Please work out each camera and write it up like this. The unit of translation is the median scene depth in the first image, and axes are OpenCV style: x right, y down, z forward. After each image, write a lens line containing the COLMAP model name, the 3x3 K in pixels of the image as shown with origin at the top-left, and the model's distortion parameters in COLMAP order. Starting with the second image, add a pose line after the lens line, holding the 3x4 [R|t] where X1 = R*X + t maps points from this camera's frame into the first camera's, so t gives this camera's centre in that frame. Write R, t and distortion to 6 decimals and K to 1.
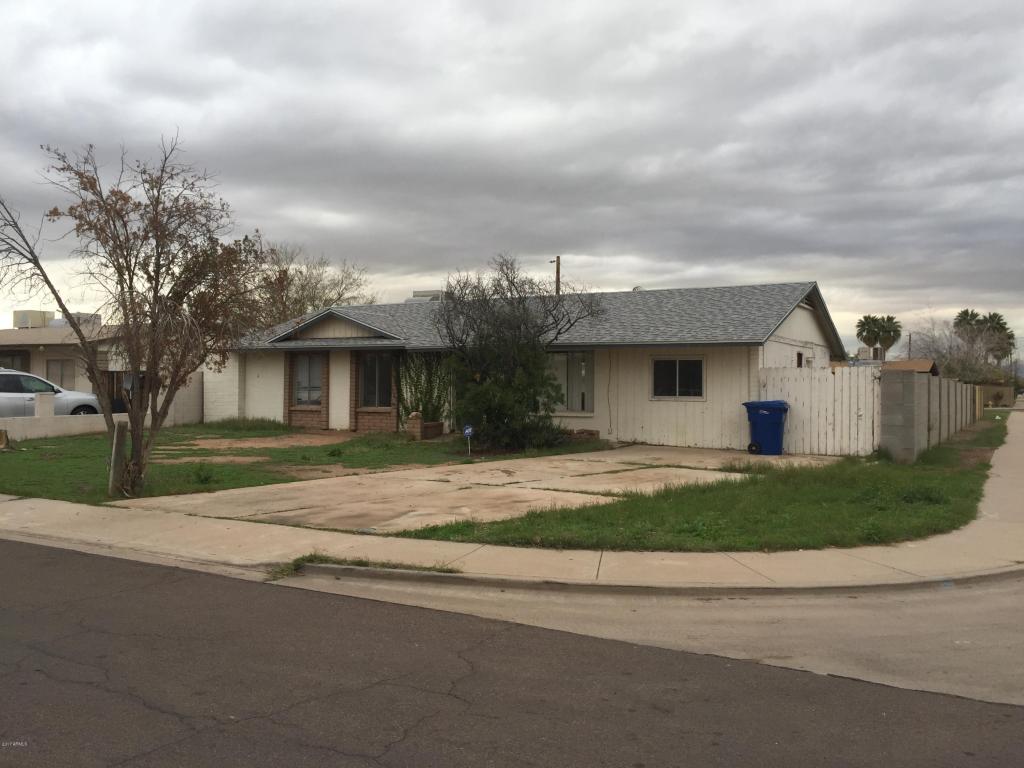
lens RADIAL K [[872.3, 0, 512.0], [0, 872.3, 384.0], [0, 0, 1]] dist [0.079256, -0.106230]
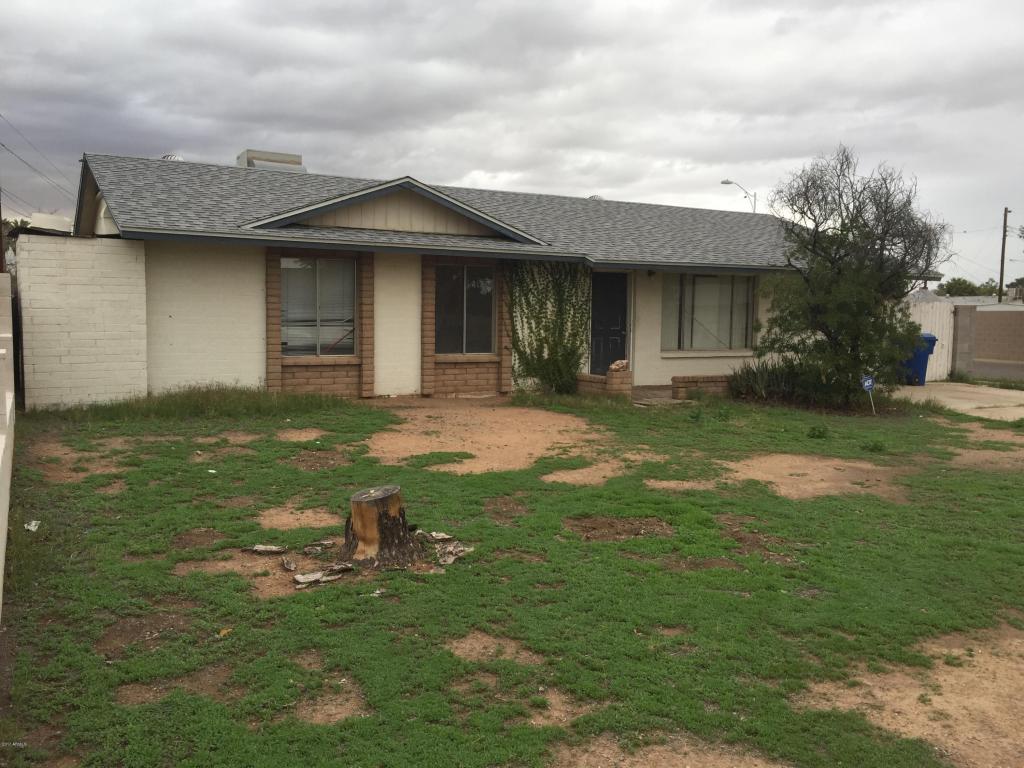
lens RADIAL K [[863.6, 0, 512.0], [0, 863.6, 384.0], [0, 0, 1]] dist [0.054520, -0.099656]
pose [[0.520653, -0.070406, 0.850861, -0.687549], [-0.012578, 0.995853, 0.090100, -0.007091], [-0.853676, -0.057613, 0.517608, 0.706402]]
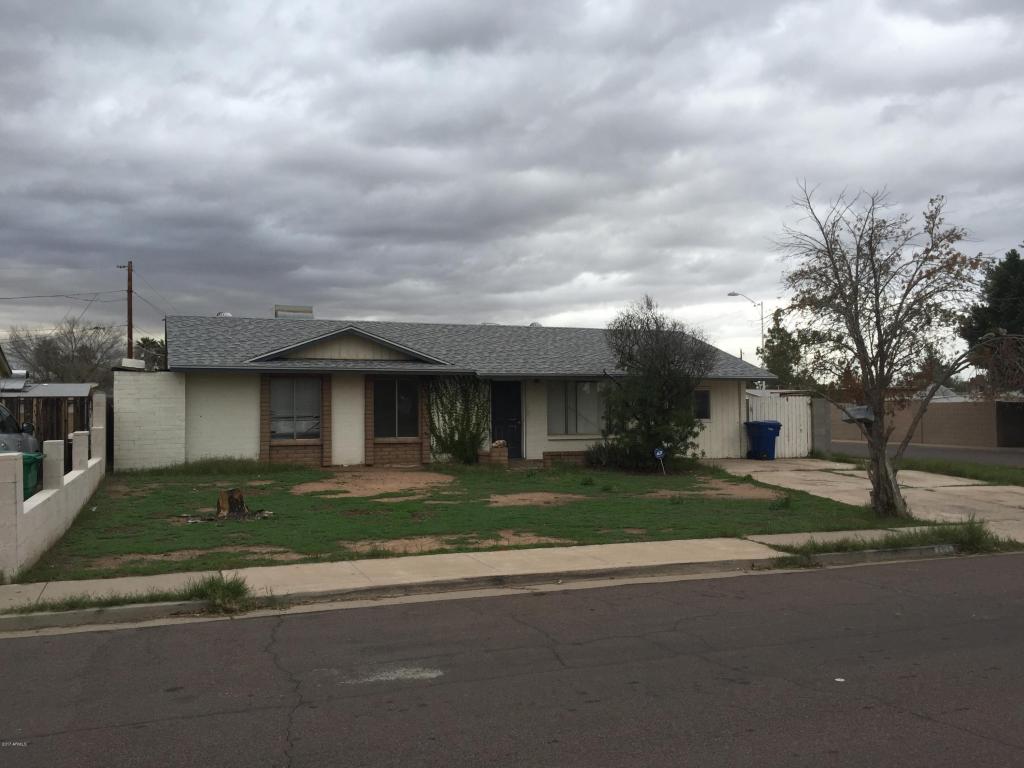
lens RADIAL K [[872.3, 0, 512.0], [0, 872.3, 384.0], [0, 0, 1]] dist [0.079256, -0.106230]
pose [[0.630925, 0.012596, 0.775742, -0.833444], [0.006316, 0.999752, -0.021370, -0.009404], [-0.775818, 0.018382, 0.630689, 0.357441]]
